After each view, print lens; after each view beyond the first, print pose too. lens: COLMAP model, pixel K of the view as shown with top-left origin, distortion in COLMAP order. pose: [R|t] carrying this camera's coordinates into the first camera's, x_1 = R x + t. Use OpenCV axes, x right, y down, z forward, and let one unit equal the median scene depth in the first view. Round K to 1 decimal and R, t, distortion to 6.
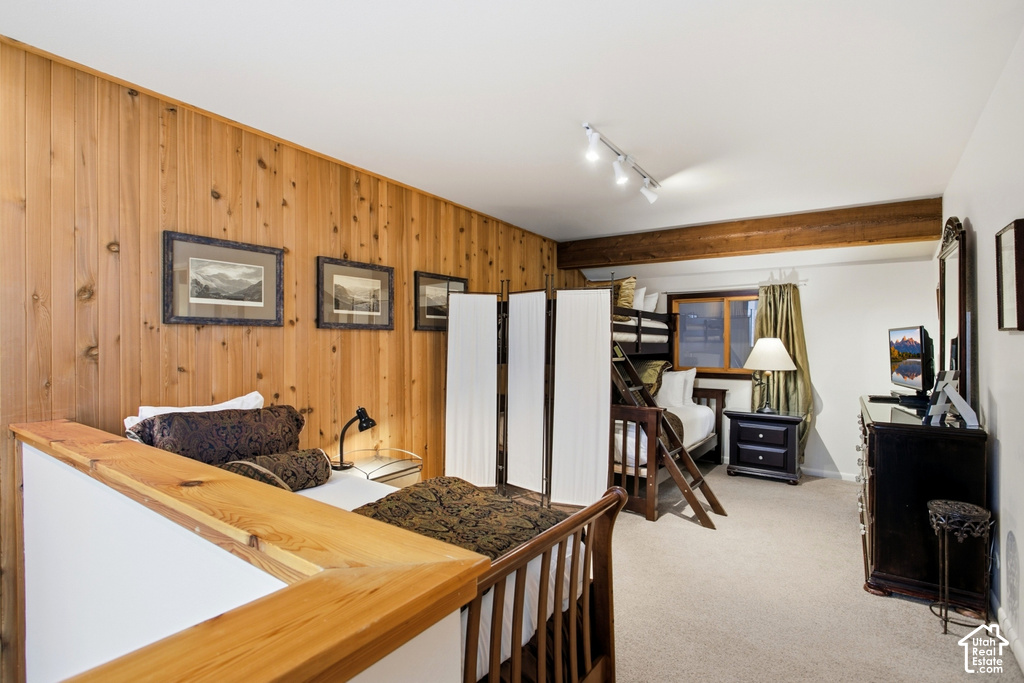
lens RADIAL K [[483.4, 0, 510.0], [0, 483.4, 341.3], [0, 0, 1]] dist [-0.013214, 0.003648]
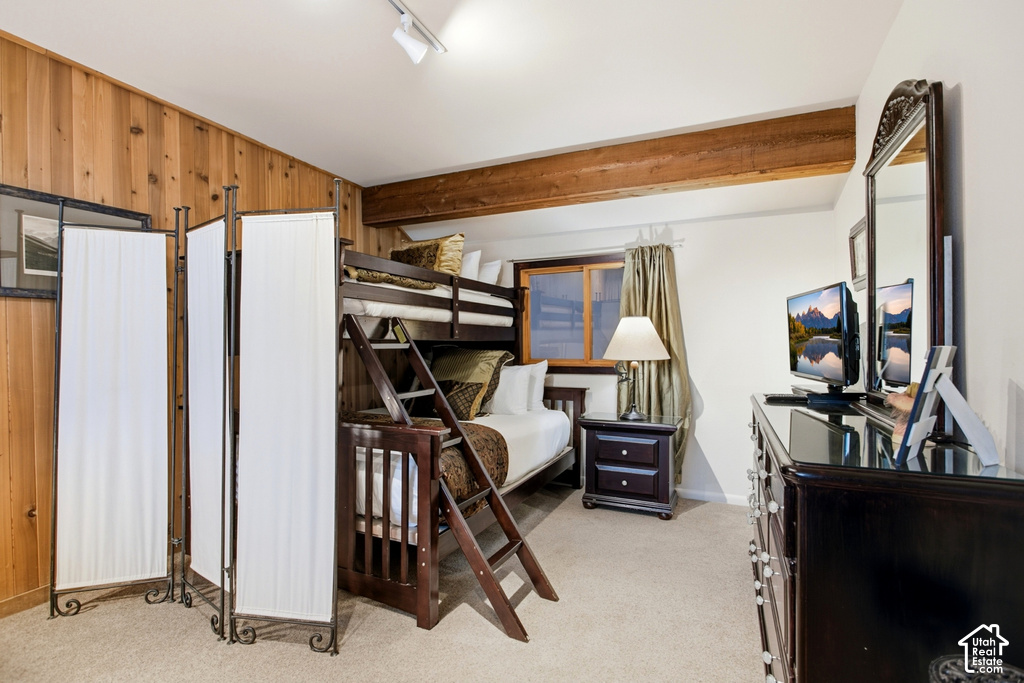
lens RADIAL K [[483.4, 0, 508.3], [0, 483.4, 343.5], [0, 0, 1]] dist [-0.013214, 0.003648]
pose [[0.983089, -0.012963, 0.182669, 0.227679], [0.011495, 0.999893, 0.009093, 0.026704], [-0.182767, -0.006840, 0.983132, 0.335426]]
